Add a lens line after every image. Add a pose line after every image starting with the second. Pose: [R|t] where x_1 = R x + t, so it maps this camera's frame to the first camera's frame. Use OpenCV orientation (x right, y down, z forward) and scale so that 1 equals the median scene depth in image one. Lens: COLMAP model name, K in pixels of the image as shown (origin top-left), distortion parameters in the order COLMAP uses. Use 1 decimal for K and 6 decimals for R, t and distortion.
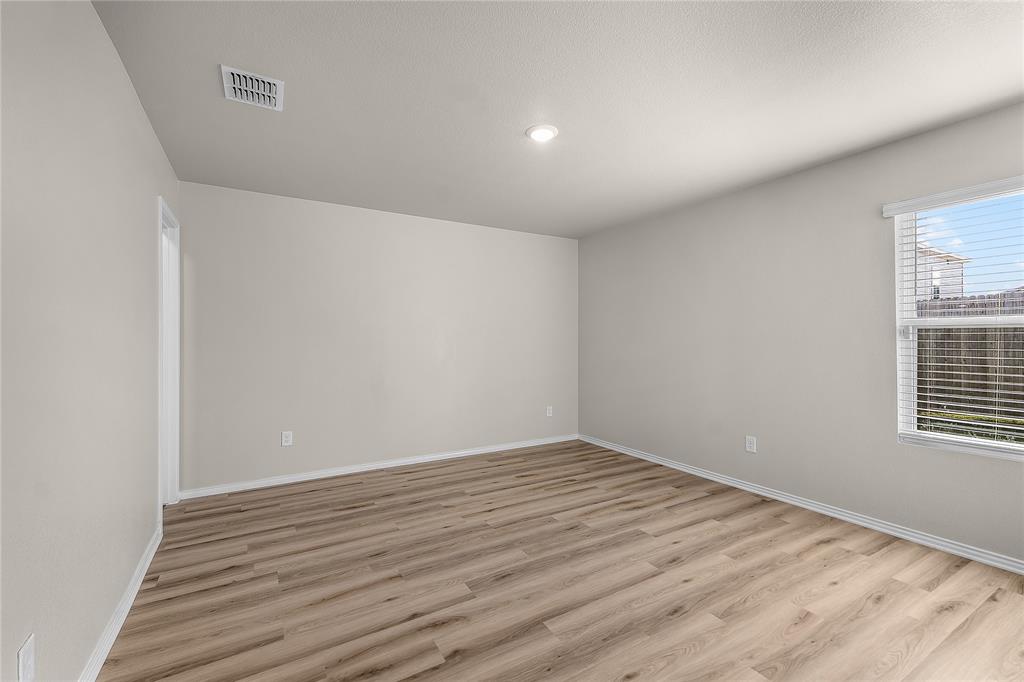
lens RADIAL K [[424.9, 0, 512.0], [0, 424.9, 341.0], [0, 0, 1]] dist [0.000909, -0.000051]
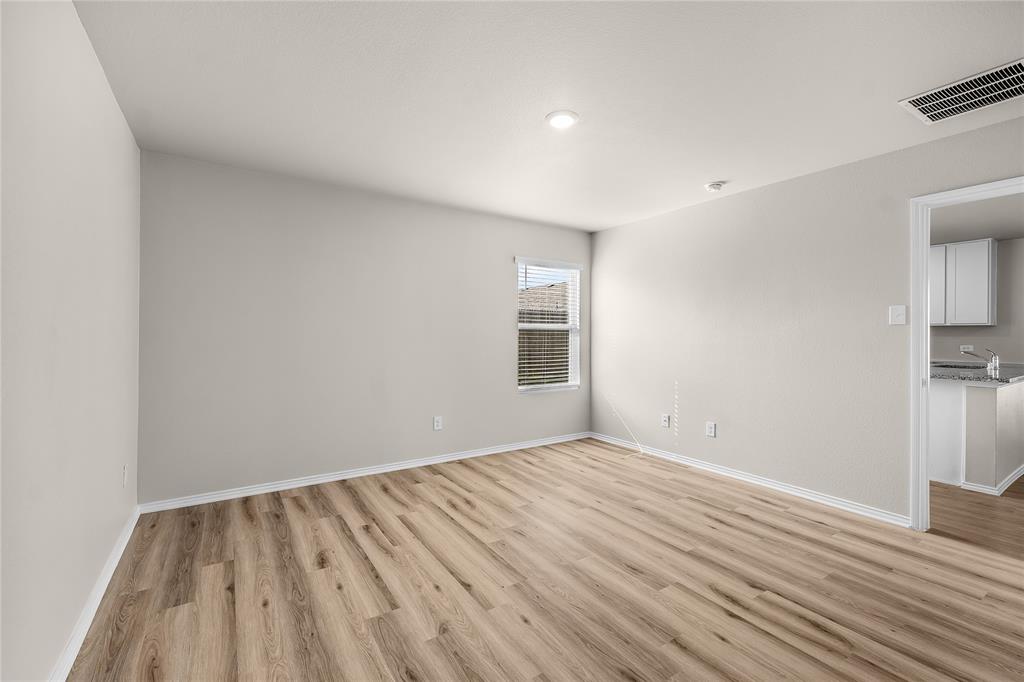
lens RADIAL K [[441.3, 0, 512.0], [0, 441.3, 341.0], [0, 0, 1]] dist [0.002112, -0.000297]
pose [[-0.039655, -0.012009, 0.999141, -0.824312], [-0.001457, 0.999927, 0.011960, 0.001397], [-0.999212, -0.000982, -0.039669, 1.047715]]
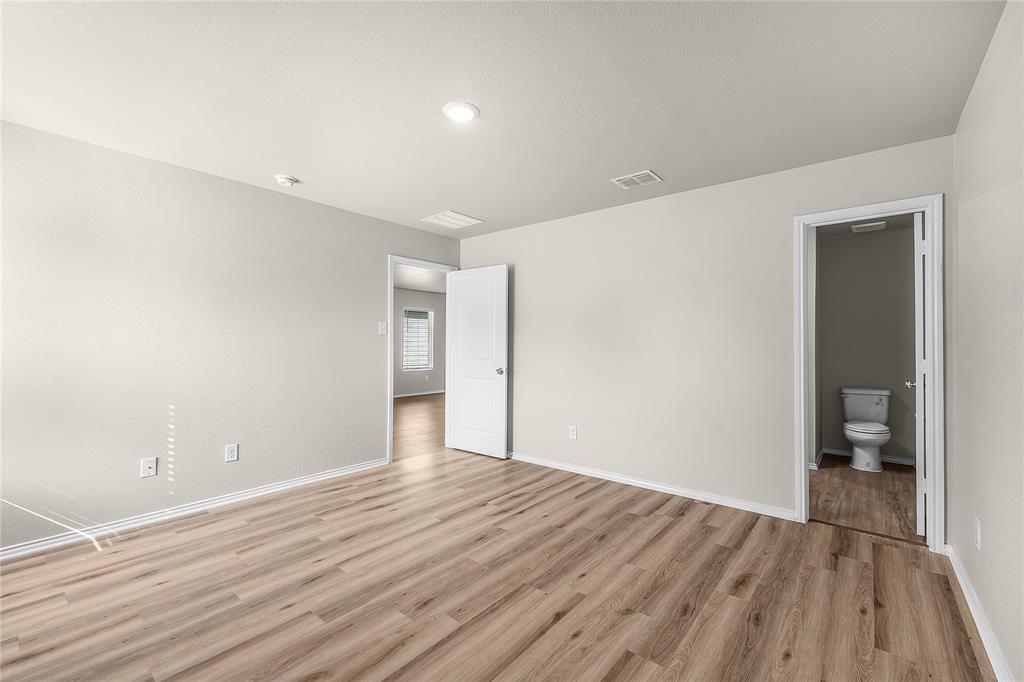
lens RADIAL K [[441.3, 0, 512.0], [0, 441.3, 341.0], [0, 0, 1]] dist [0.002112, -0.000297]
pose [[-0.939043, -0.004322, -0.343772, 0.260511], [-0.004418, 0.999990, -0.000502, -0.005017], [0.343771, 0.001047, -0.939053, 1.737841]]
